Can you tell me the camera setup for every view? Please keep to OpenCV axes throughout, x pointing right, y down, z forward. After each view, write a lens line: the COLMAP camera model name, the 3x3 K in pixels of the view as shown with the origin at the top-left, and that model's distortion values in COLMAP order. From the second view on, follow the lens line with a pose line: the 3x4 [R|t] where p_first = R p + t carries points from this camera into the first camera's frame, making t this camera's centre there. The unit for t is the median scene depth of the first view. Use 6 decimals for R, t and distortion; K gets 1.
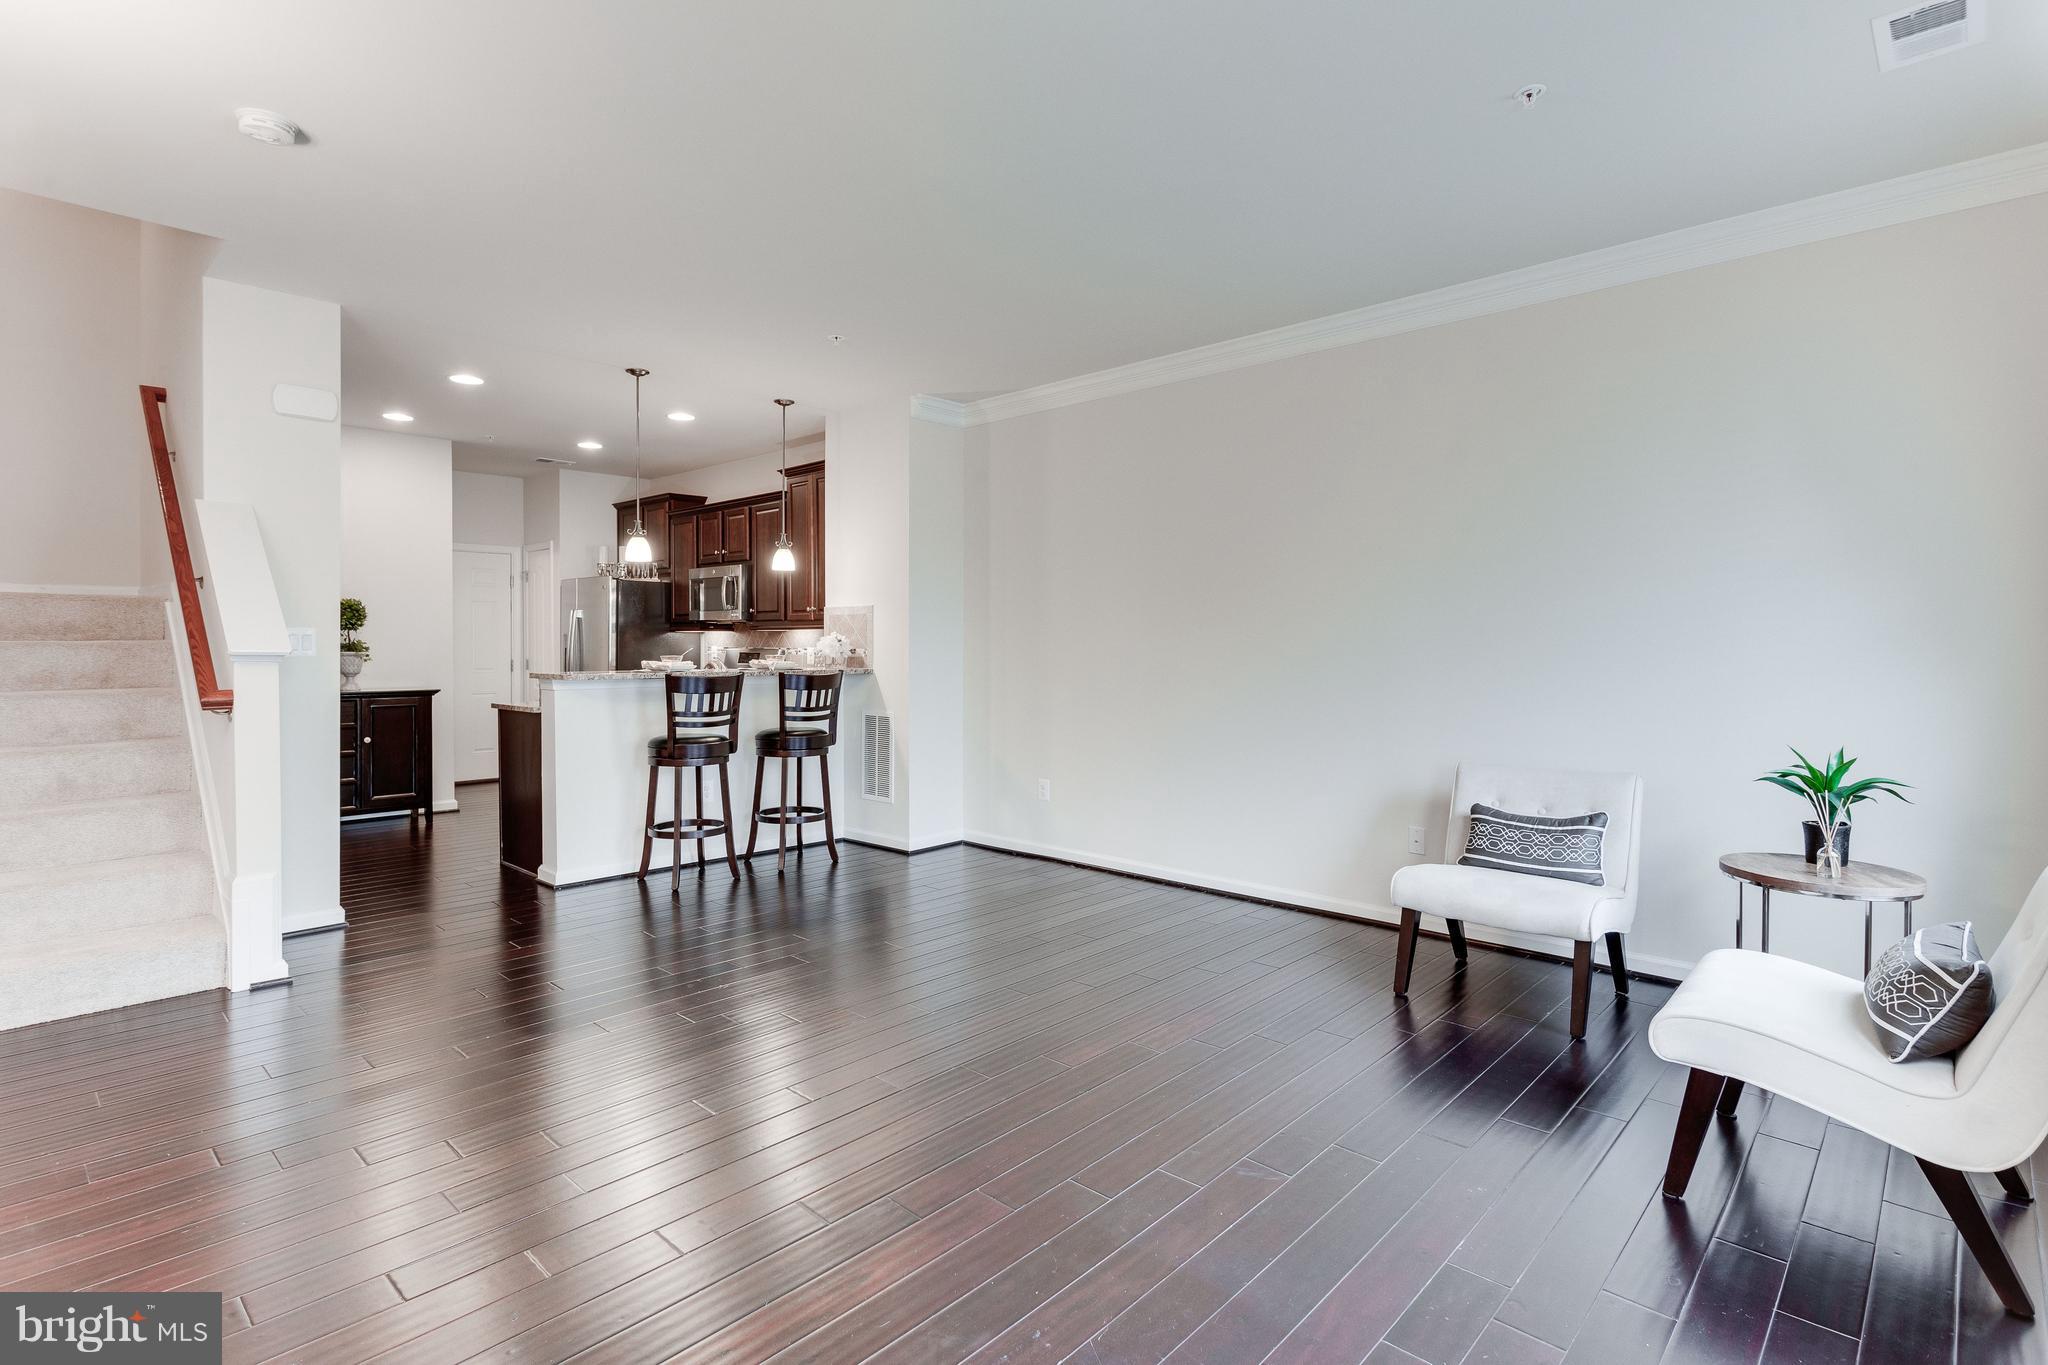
lens RADIAL K [[966.5, 0, 1020.4], [0, 966.5, 669.7], [0, 0, 1]] dist [0.007185, 0.001235]
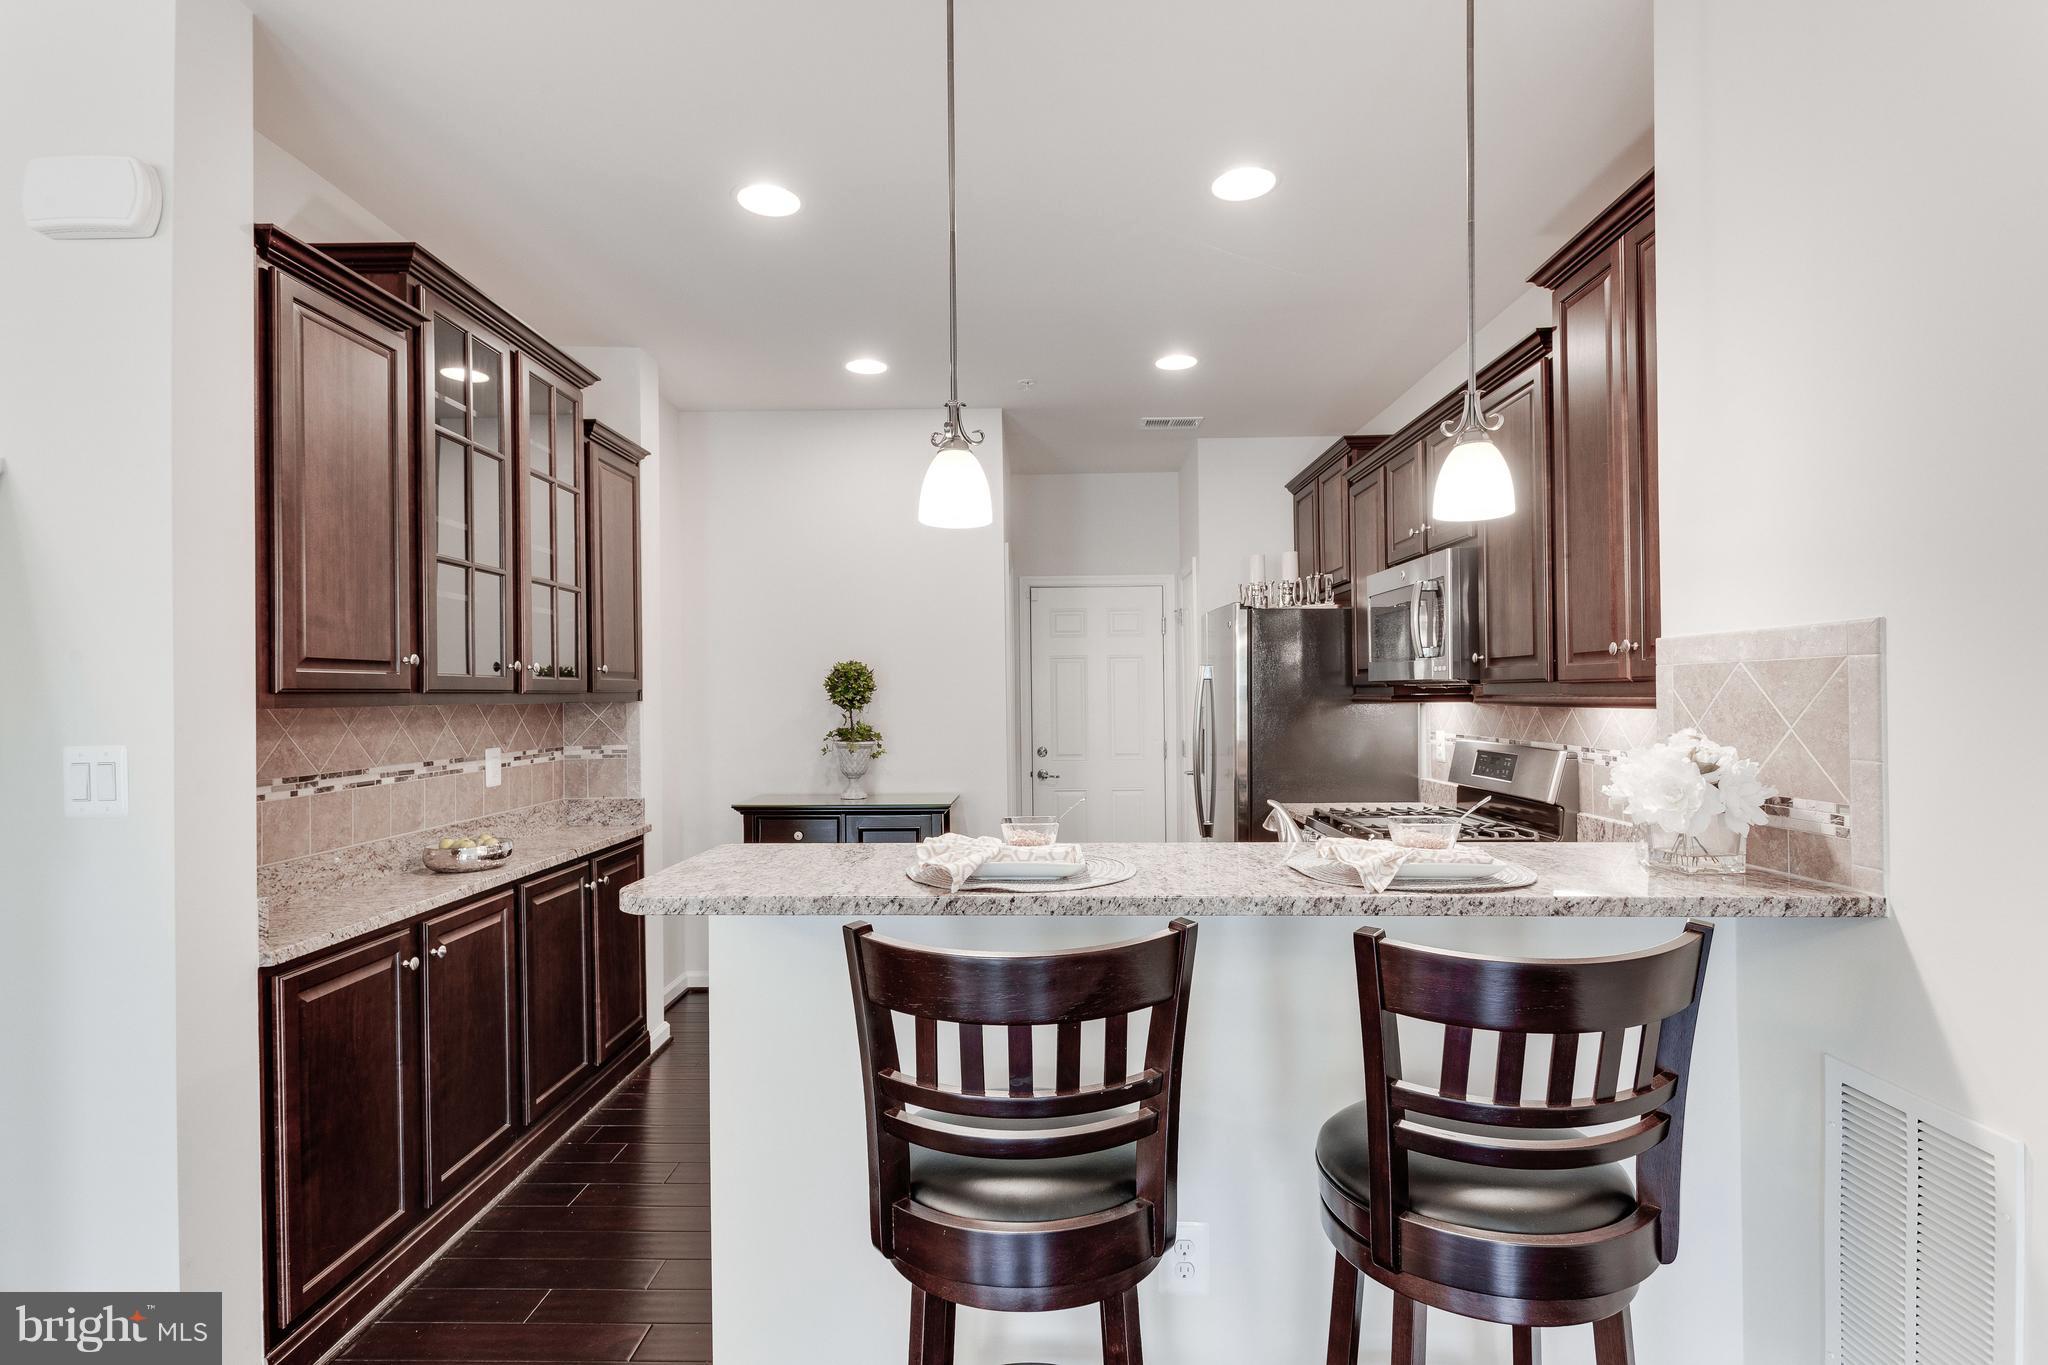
lens RADIAL K [[966.5, 0, 1055.1], [0, 966.5, 667.8], [0, 0, 1]] dist [0.007185, 0.001235]
pose [[0.673269, -0.026926, -0.738908, -0.107171], [-0.011472, 0.998836, -0.046851, -0.039640], [0.739309, 0.040020, 0.672176, 0.659699]]
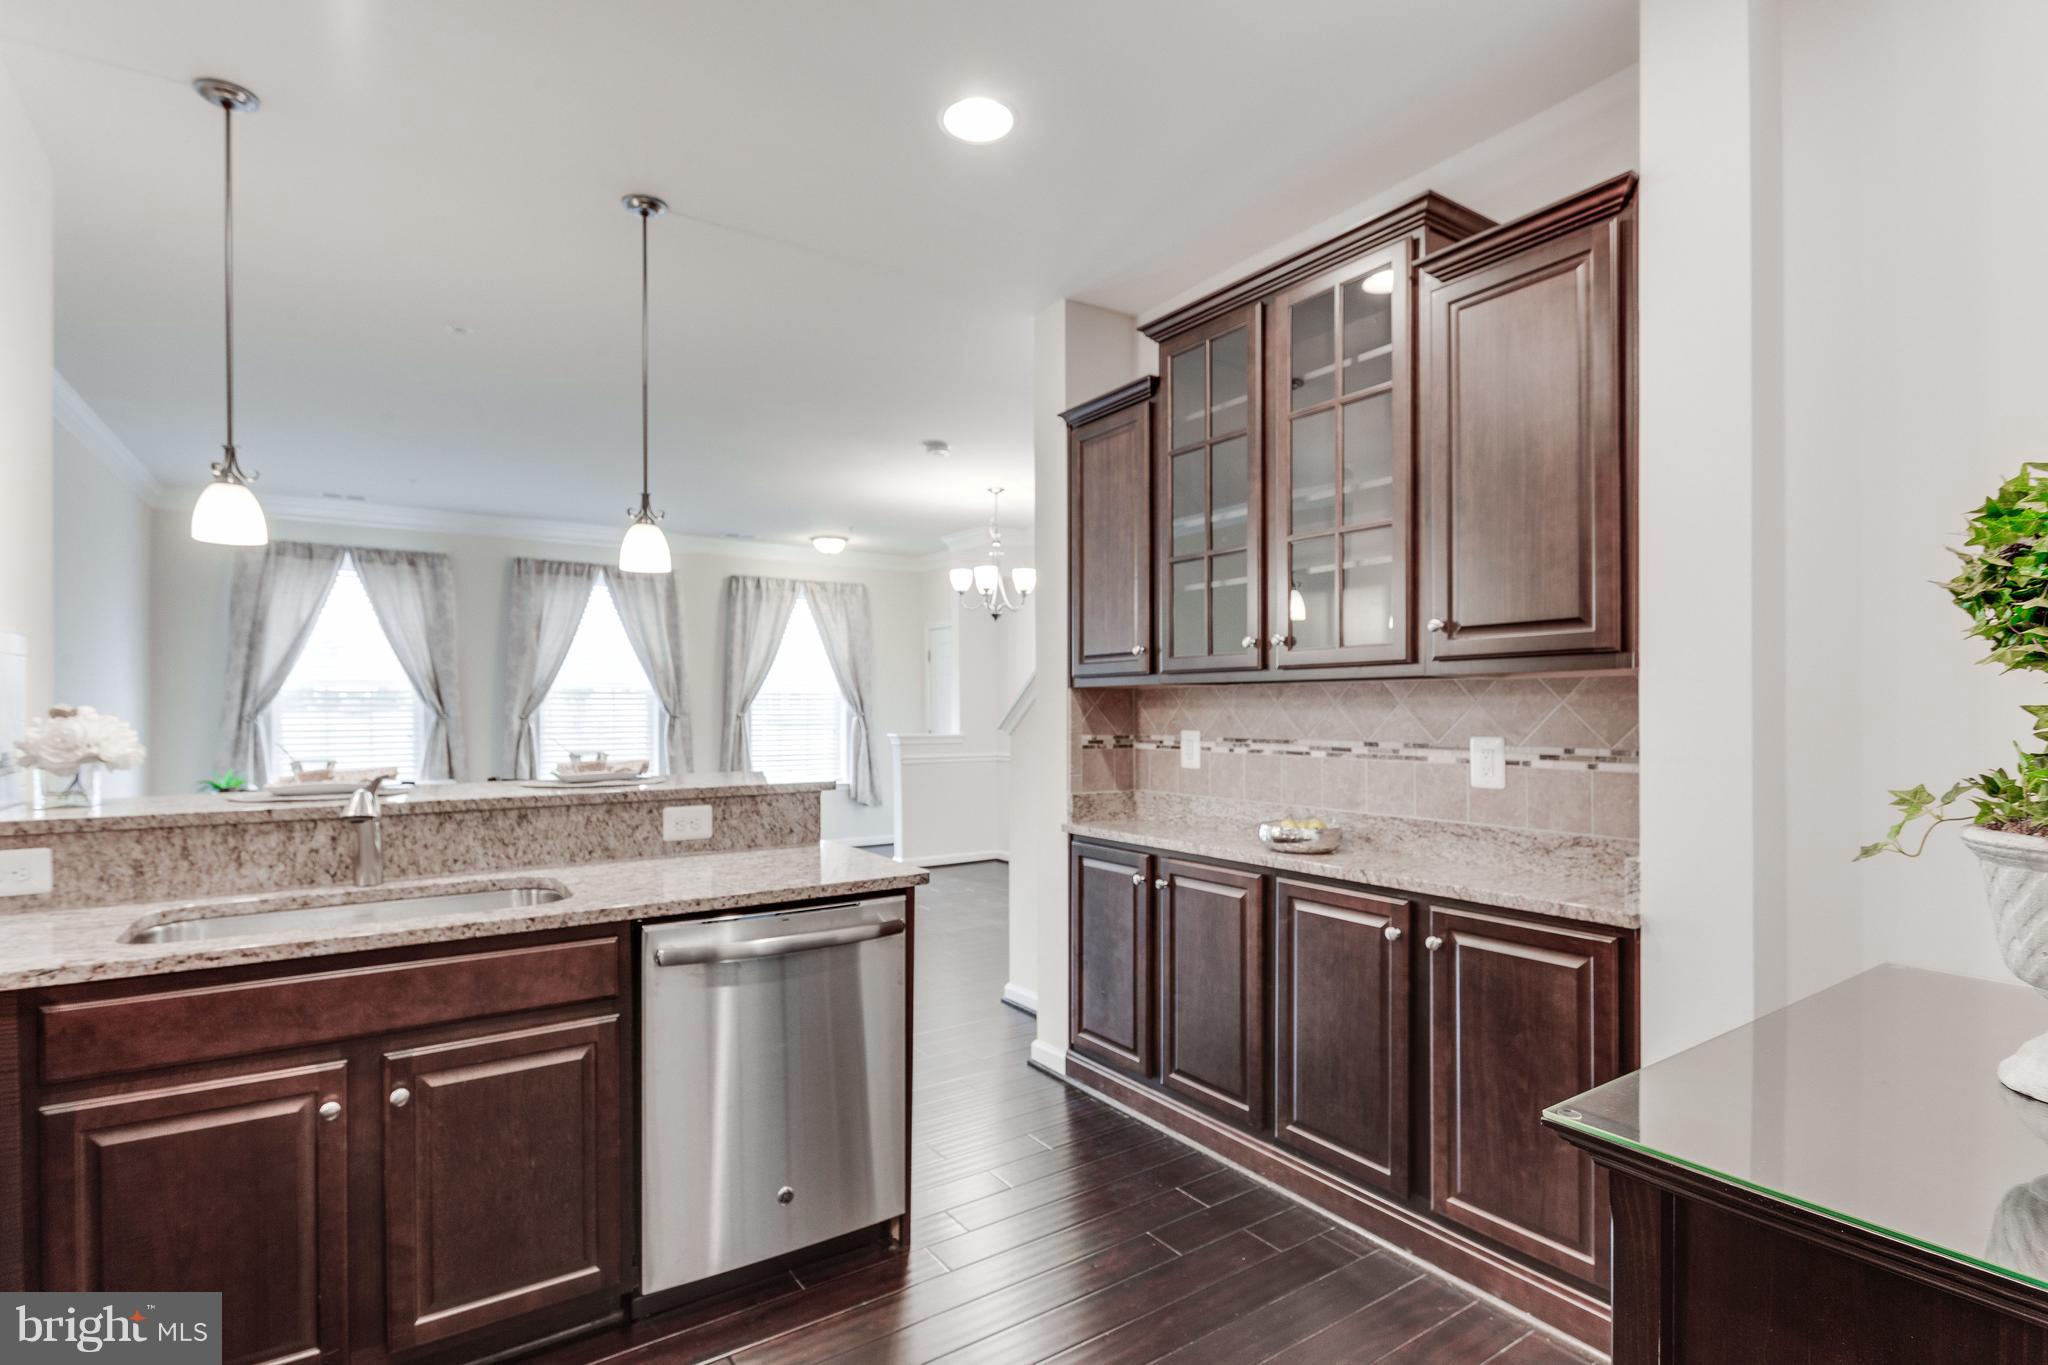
lens RADIAL K [[966.5, 0, 1029.5], [0, 966.5, 704.2], [0, 0, 1]] dist [0.007185, 0.001235]
pose [[-0.973917, 0.002306, 0.226893, -0.626965], [0.008546, 0.999612, 0.026520, -0.043218], [-0.226744, 0.027767, -0.973558, 1.239045]]
